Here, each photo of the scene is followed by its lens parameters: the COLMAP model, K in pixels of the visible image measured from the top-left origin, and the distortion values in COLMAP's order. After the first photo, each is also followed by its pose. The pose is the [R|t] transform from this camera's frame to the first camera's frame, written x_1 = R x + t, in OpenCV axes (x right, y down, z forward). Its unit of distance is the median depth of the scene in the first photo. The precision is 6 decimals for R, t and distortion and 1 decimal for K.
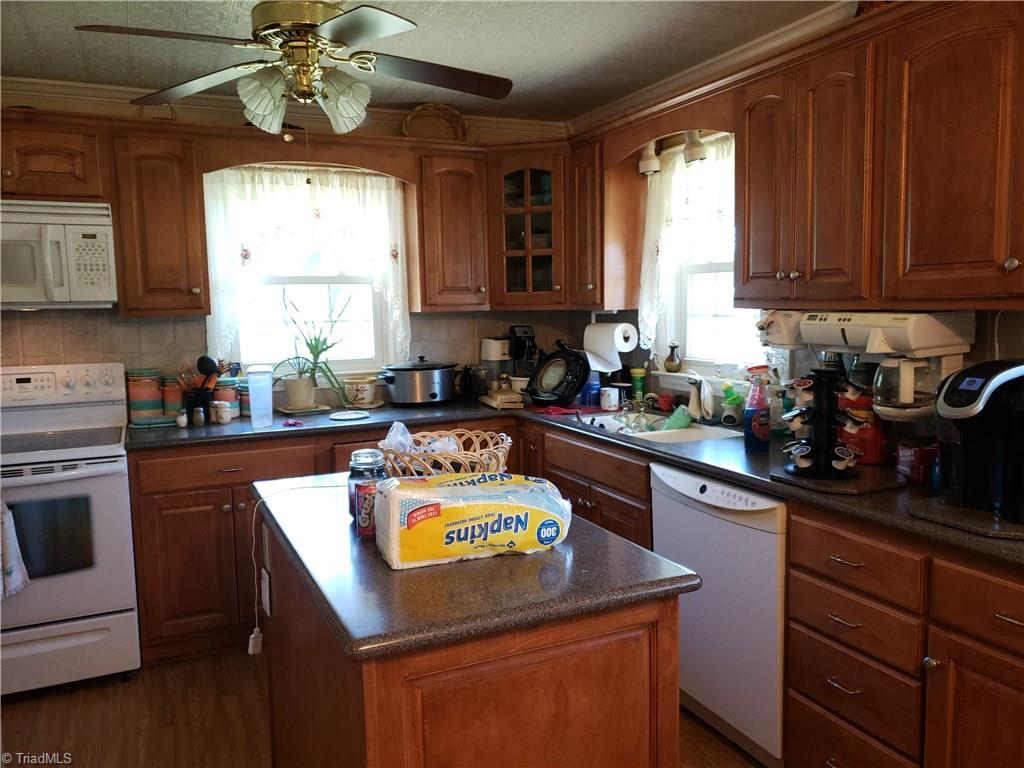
lens RADIAL K [[789.2, 0, 518.8], [0, 789.2, 382.0], [0, 0, 1]] dist [0.014977, -0.001678]
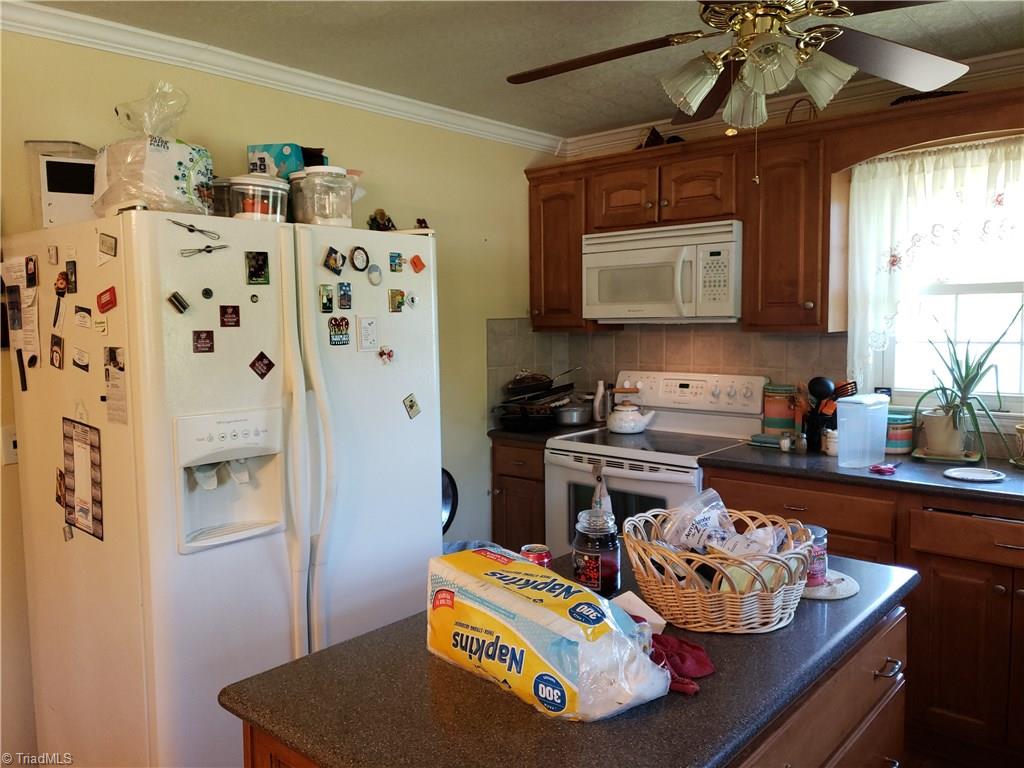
lens RADIAL K [[789.2, 0, 517.6], [0, 789.2, 386.0], [0, 0, 1]] dist [0.014977, -0.001678]
pose [[0.411902, 0.094444, -0.906321, 0.302753], [-0.089310, 0.994010, 0.062993, -0.053497], [0.906841, 0.054997, 0.417870, 0.339598]]
